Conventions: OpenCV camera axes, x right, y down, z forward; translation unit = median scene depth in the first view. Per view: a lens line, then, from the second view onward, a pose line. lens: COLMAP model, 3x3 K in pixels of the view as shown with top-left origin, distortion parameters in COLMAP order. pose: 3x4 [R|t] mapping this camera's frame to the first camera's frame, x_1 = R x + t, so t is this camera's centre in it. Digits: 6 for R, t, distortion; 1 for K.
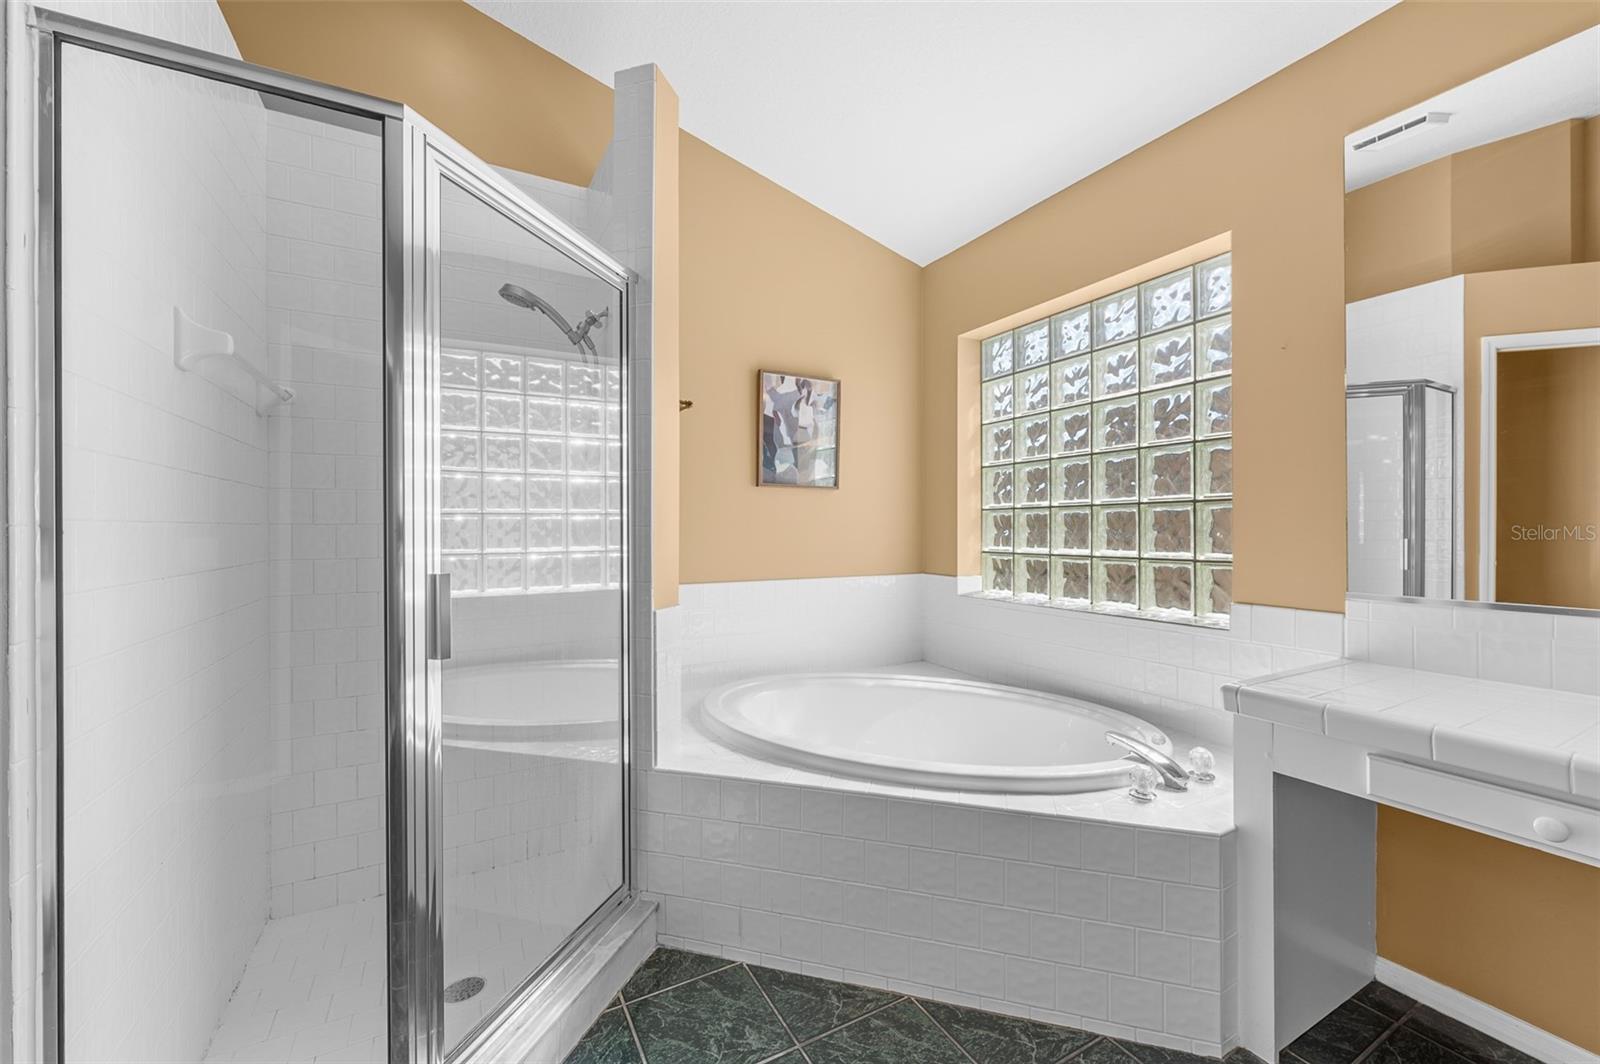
lens RADIAL K [[636.0, 0, 803.2], [0, 636.0, 531.2], [0, 0, 1]] dist [-0.000659, -0.000051]
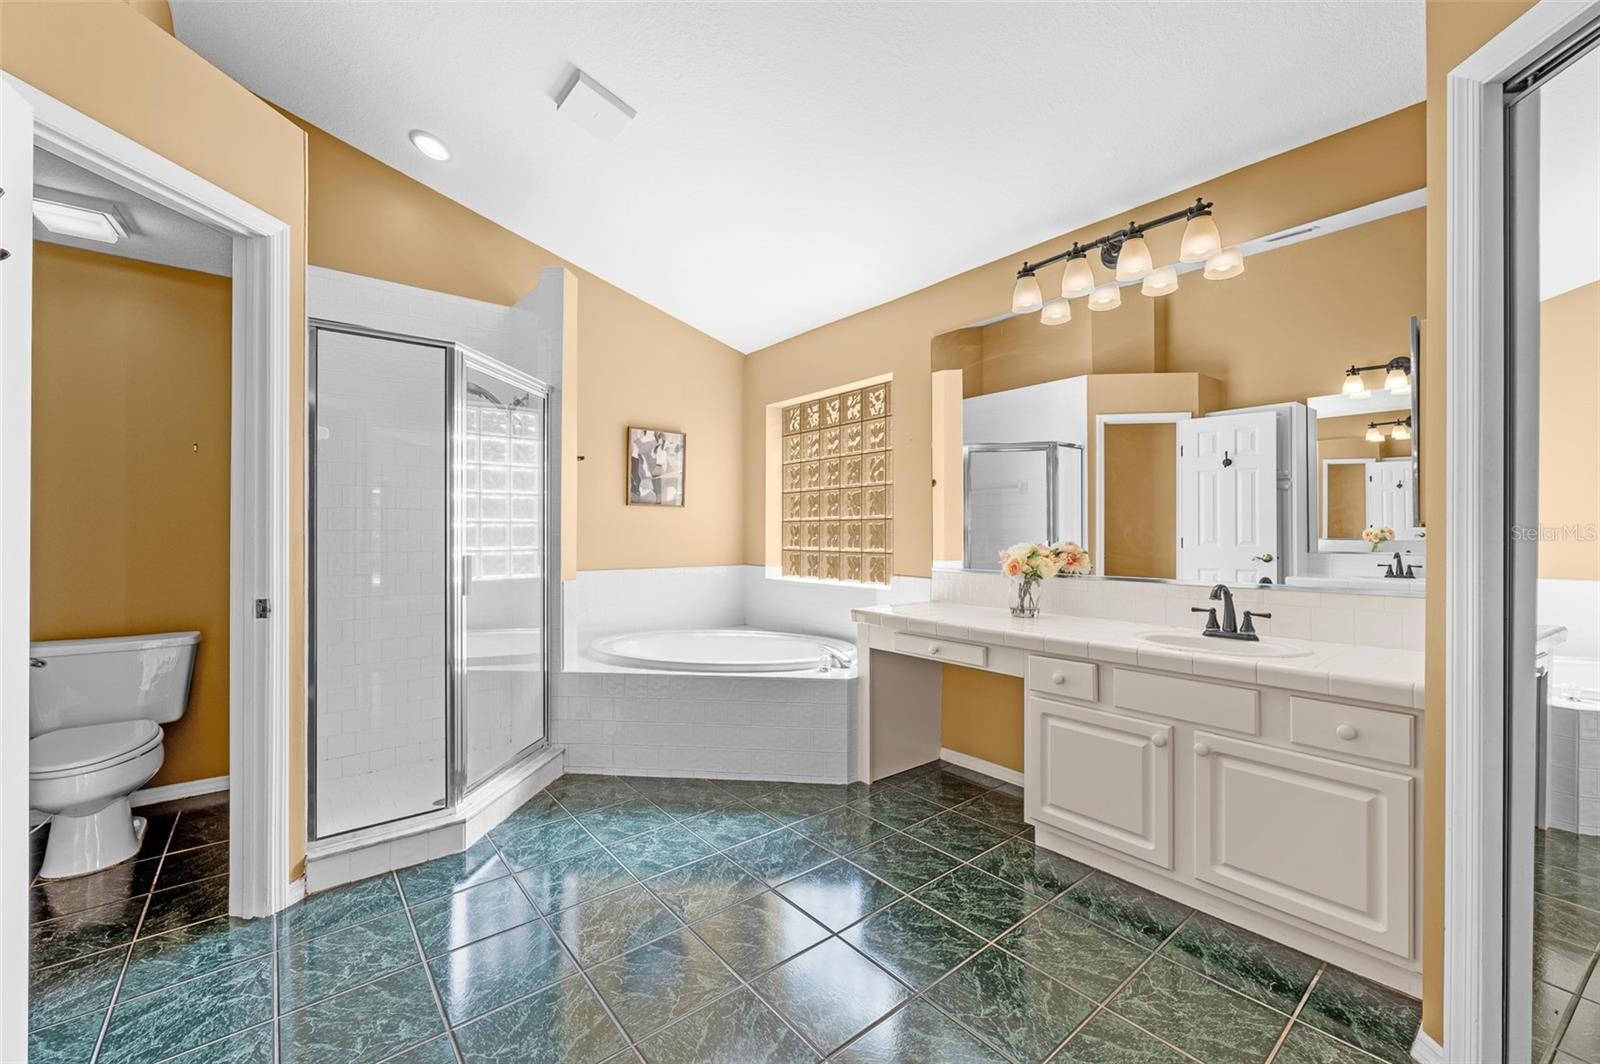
lens RADIAL K [[636.0, 0, 803.2], [0, 636.0, 531.2], [0, 0, 1]] dist [-0.000659, -0.000051]
pose [[0.982967, 0.003588, 0.183750, 0.058314], [-0.002536, 0.999979, -0.005957, -0.002093], [-0.183767, 0.005389, 0.982955, -0.522434]]
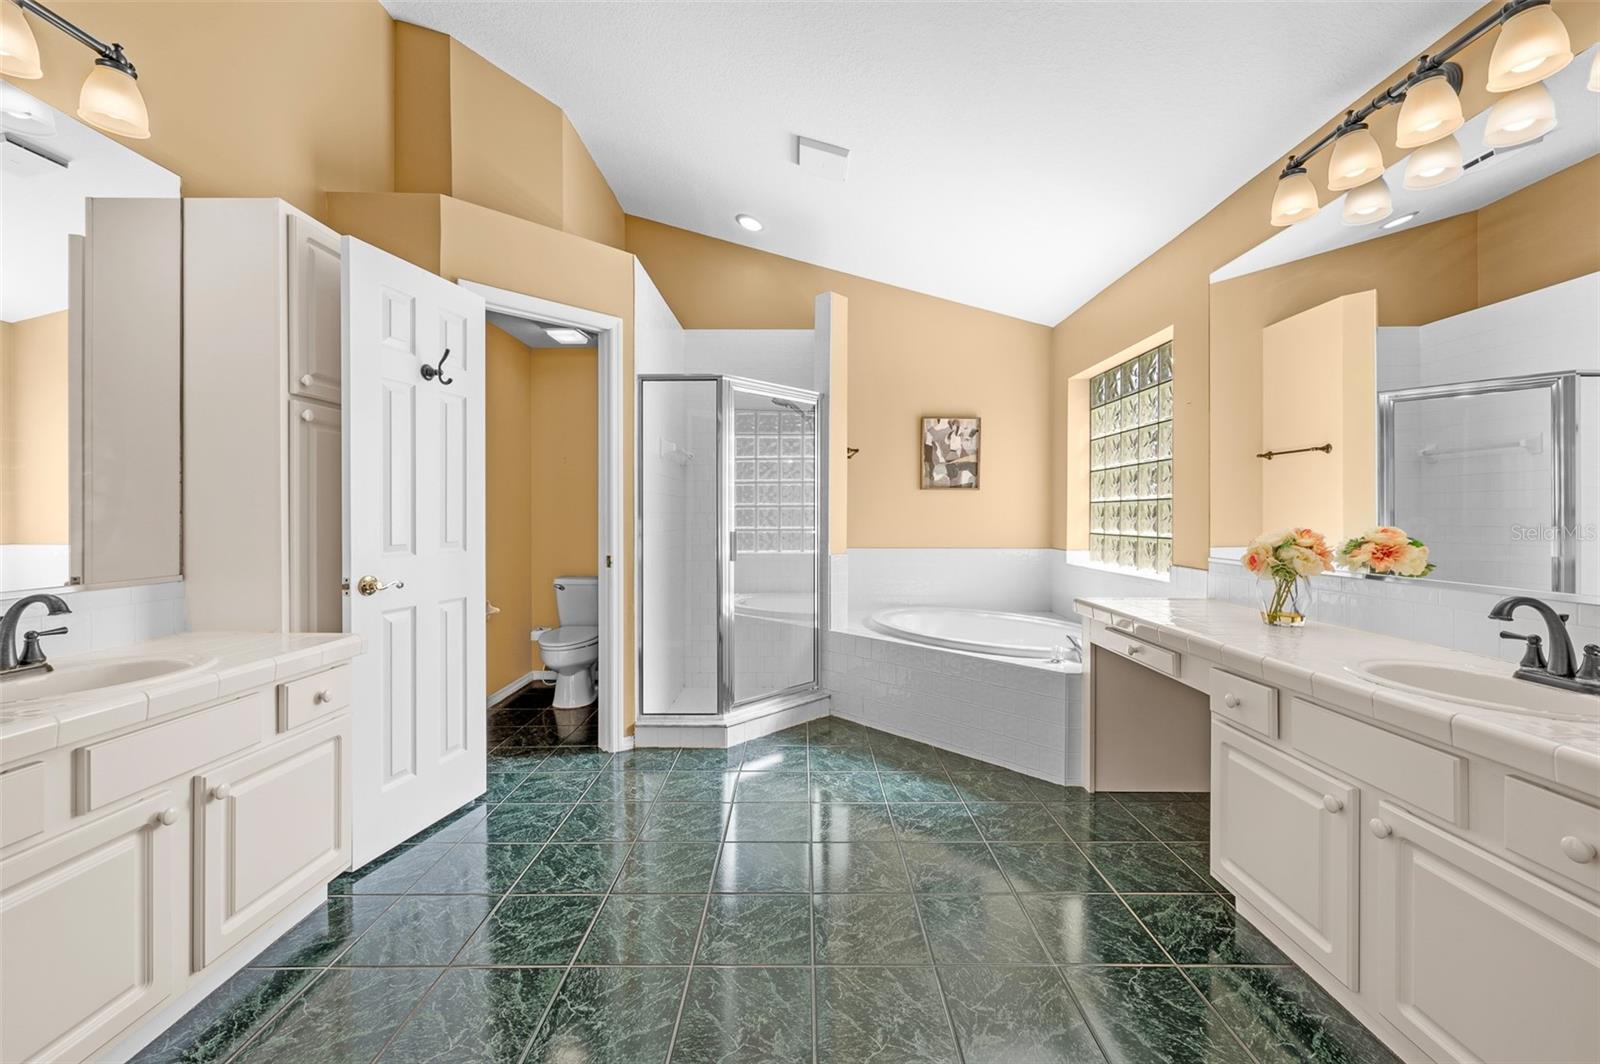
lens RADIAL K [[637.5, 0, 804.1], [0, 637.5, 519.4], [0, 0, 1]] dist [-0.000429, -0.000047]
pose [[0.876169, 0.007349, -0.481947, 0.439613], [-0.005123, 0.999969, 0.005935, -0.002804], [0.481976, -0.002731, 0.876180, -0.548266]]
